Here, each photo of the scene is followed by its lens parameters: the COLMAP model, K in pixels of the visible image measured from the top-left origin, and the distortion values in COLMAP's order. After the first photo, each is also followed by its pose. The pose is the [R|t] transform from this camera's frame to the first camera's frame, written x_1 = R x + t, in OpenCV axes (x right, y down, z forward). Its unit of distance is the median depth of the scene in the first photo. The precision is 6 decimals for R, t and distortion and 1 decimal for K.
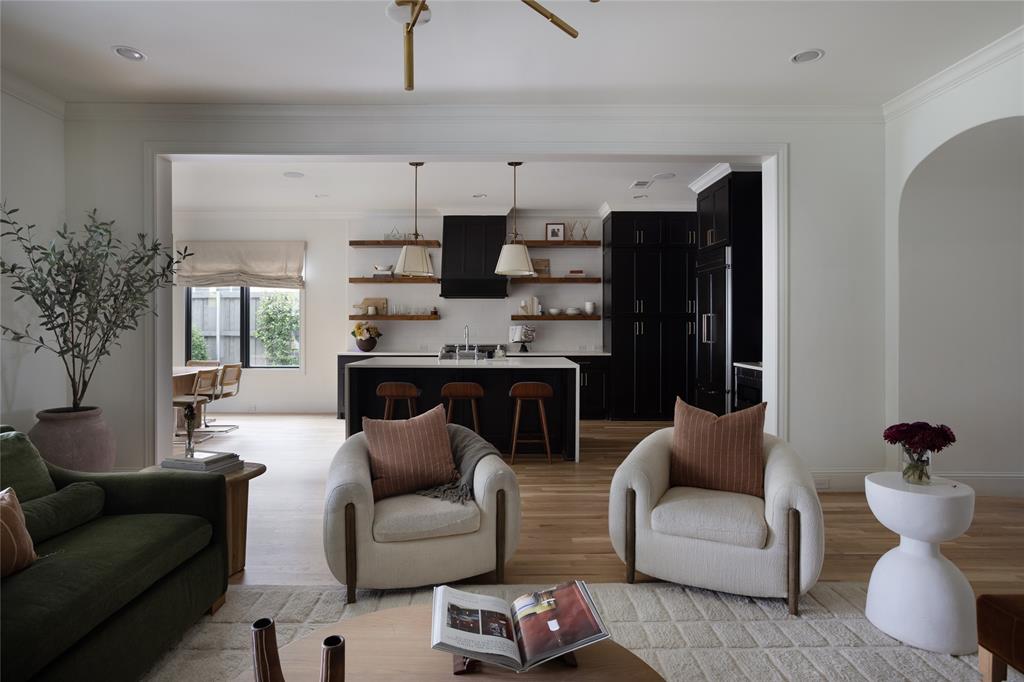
lens RADIAL K [[557.2, 0, 512.0], [0, 557.2, 341.0], [0, 0, 1]] dist [-0.033217, -0.000043]
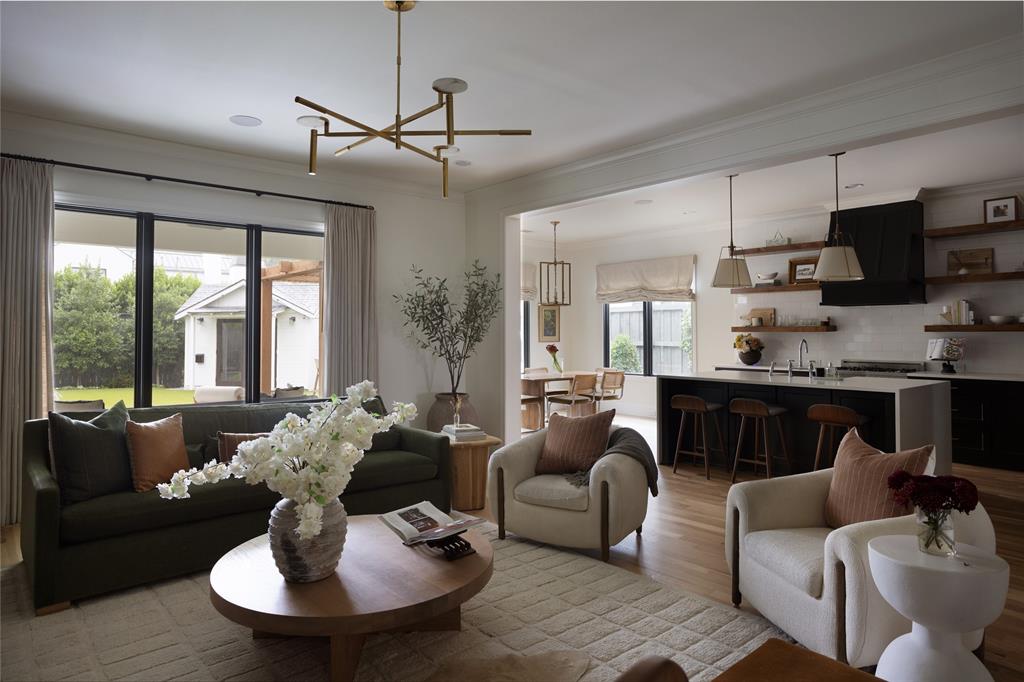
lens RADIAL K [[642.0, 0, 519.1], [0, 642.0, 322.6], [0, 0, 1]] dist [-0.000052, 0.000779]
pose [[0.654446, -0.012858, -0.756000, 0.312915], [-0.019990, 0.999212, -0.034300, -0.007793], [0.755845, 0.037560, 0.653673, -0.019091]]
